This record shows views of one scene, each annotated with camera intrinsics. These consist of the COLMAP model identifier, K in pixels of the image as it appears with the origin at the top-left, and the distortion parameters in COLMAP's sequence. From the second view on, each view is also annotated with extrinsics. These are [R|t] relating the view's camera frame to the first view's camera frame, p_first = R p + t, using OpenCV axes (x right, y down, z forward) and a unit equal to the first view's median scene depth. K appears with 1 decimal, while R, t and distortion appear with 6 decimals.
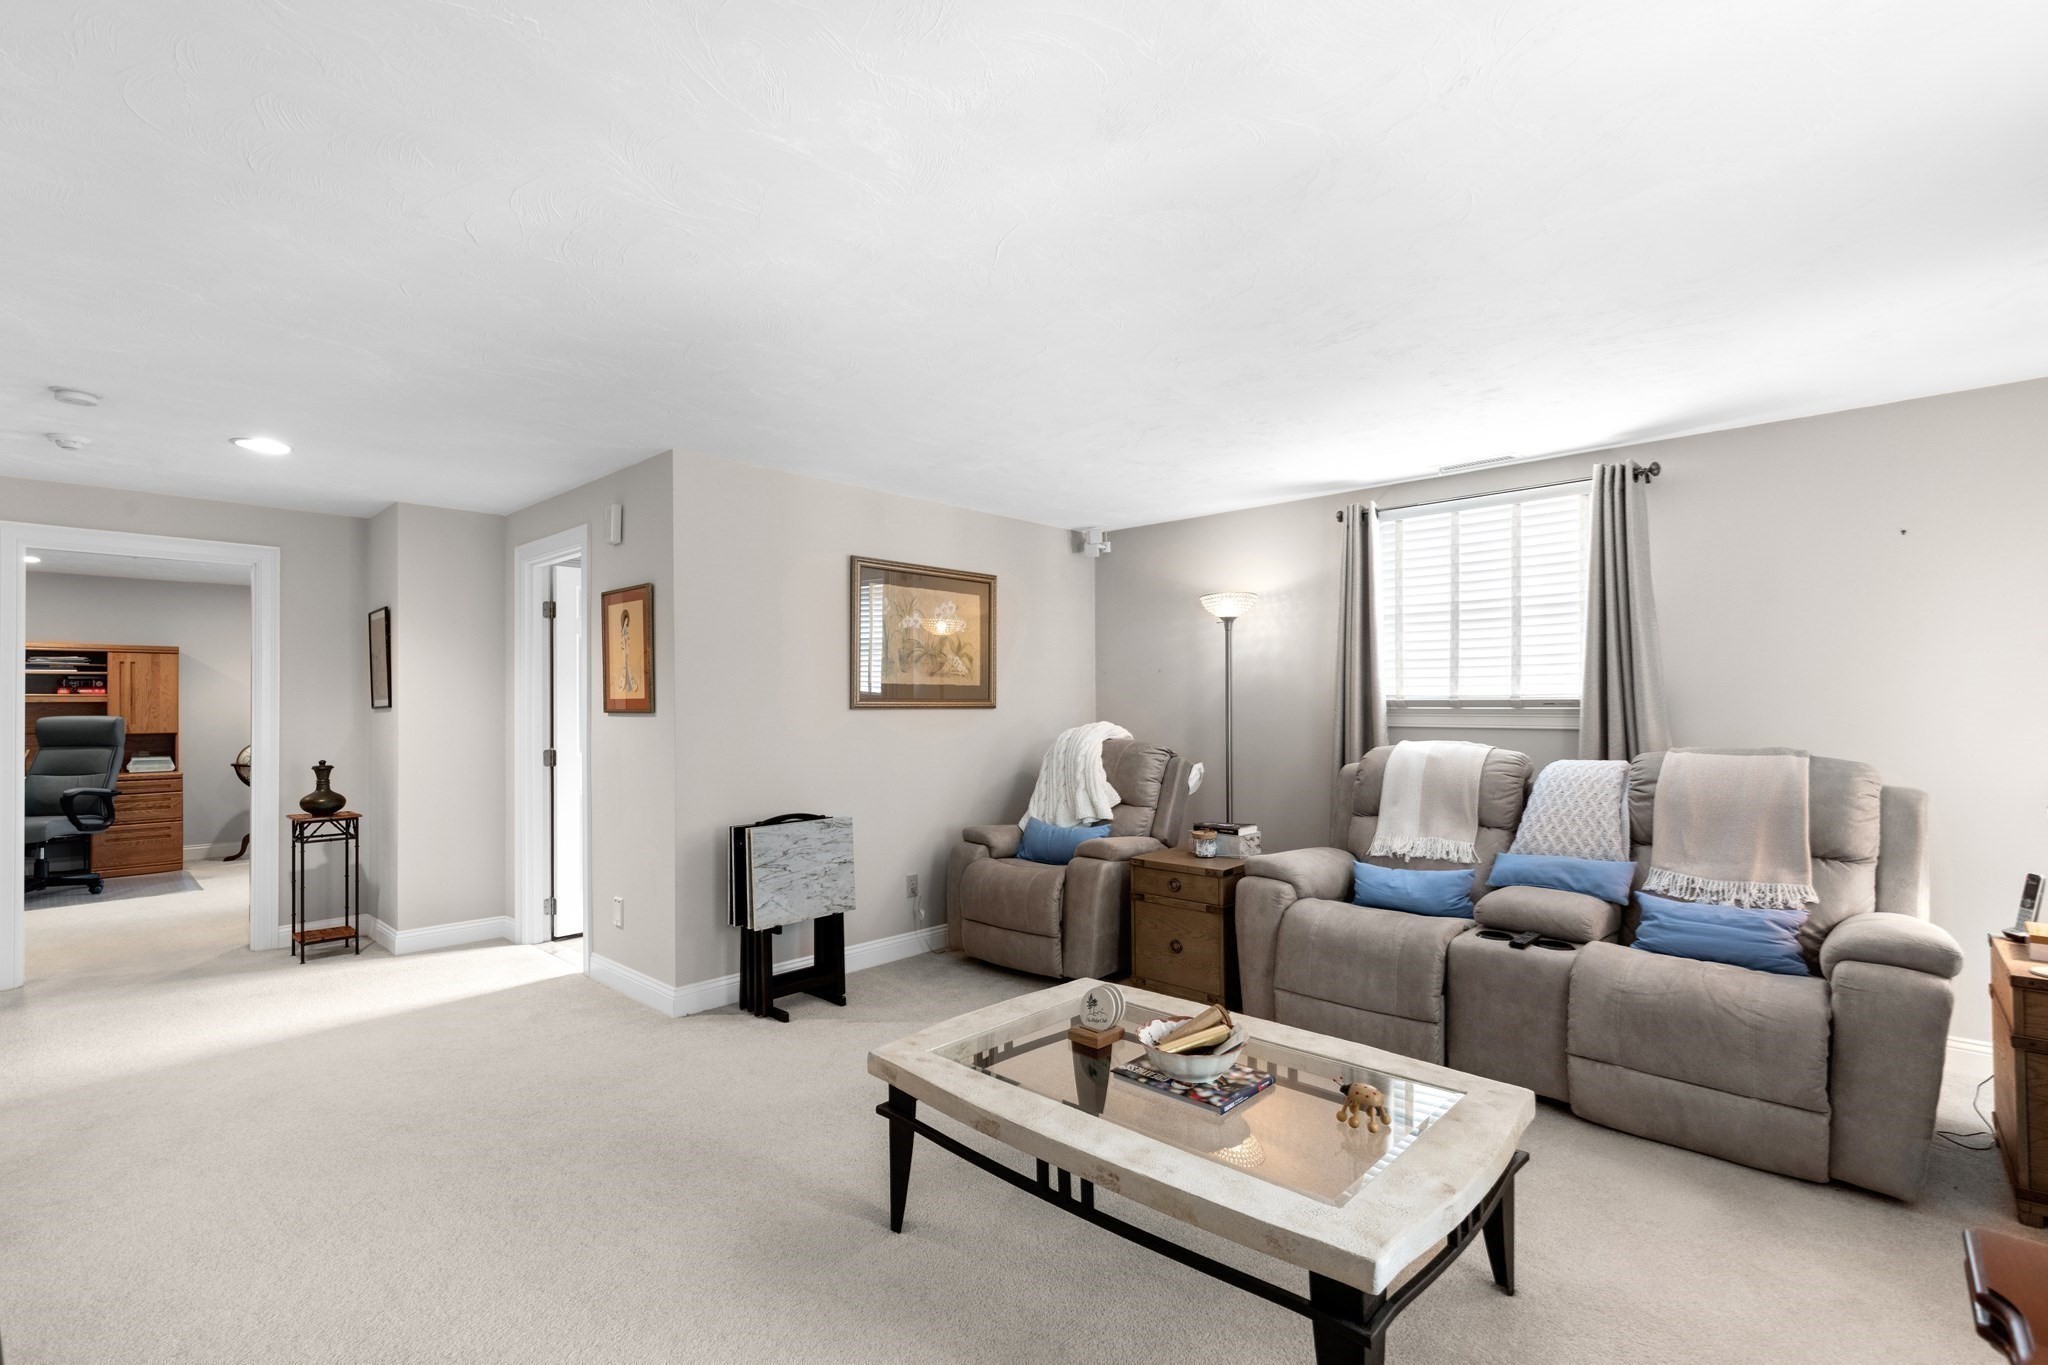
lens RADIAL K [[936.2, 0, 1030.6], [0, 936.2, 702.1], [0, 0, 1]] dist [0.001133, 0.007408]
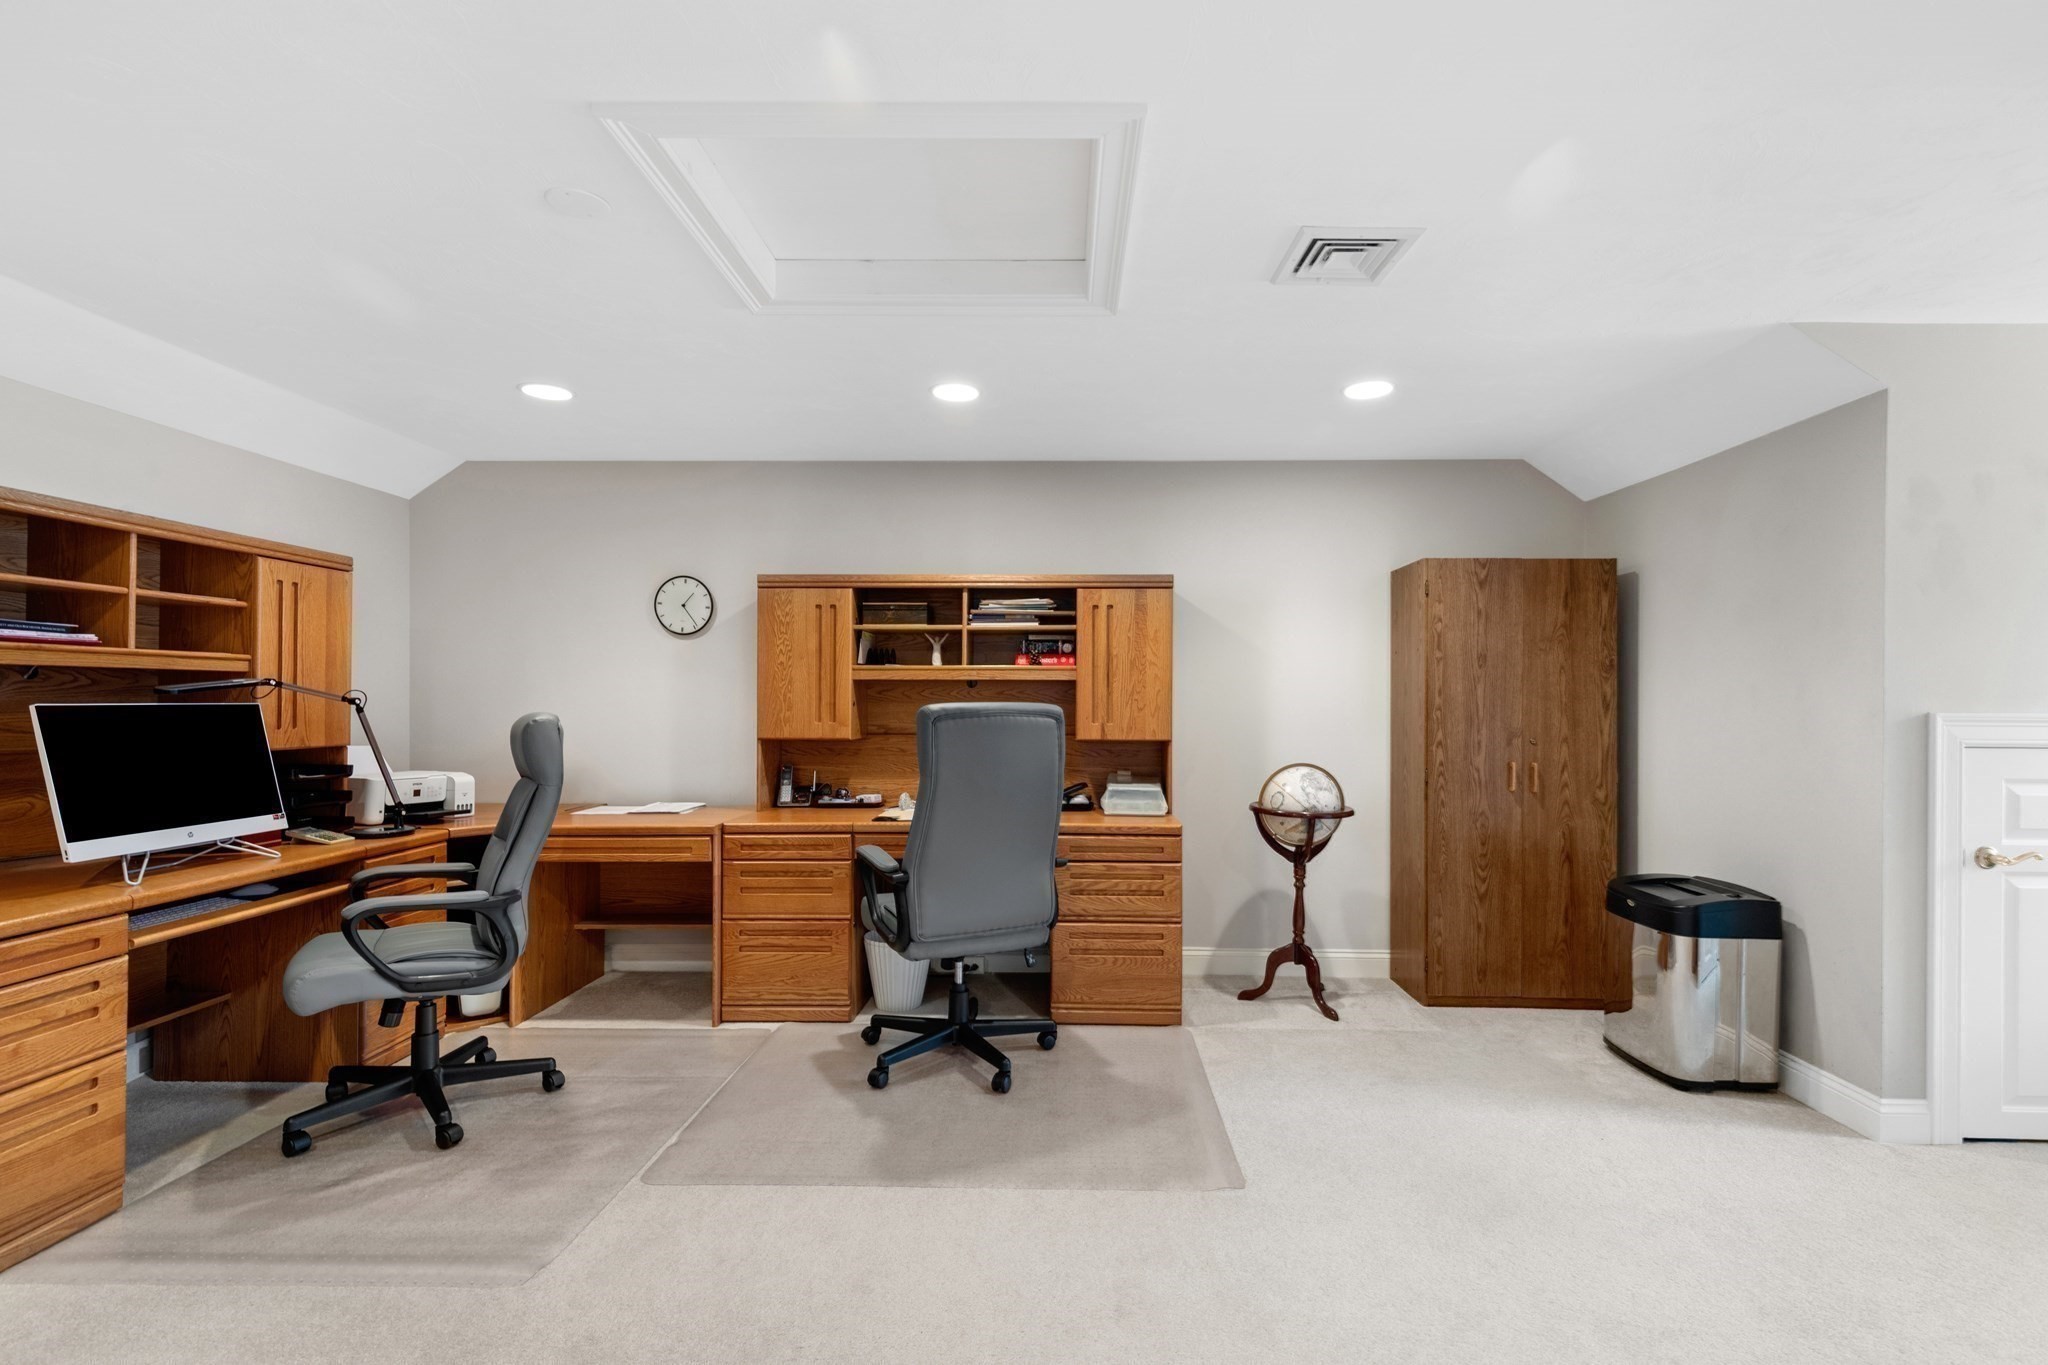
lens RADIAL K [[941.5, 0, 1025.1], [0, 941.5, 715.8], [0, 0, 1]] dist [0.002514, 0.000118]
pose [[0.657353, 0.013439, -0.753463, -0.590497], [-0.003966, 0.999889, 0.014373, 0.012442], [0.753572, -0.006460, 0.657333, 0.622511]]
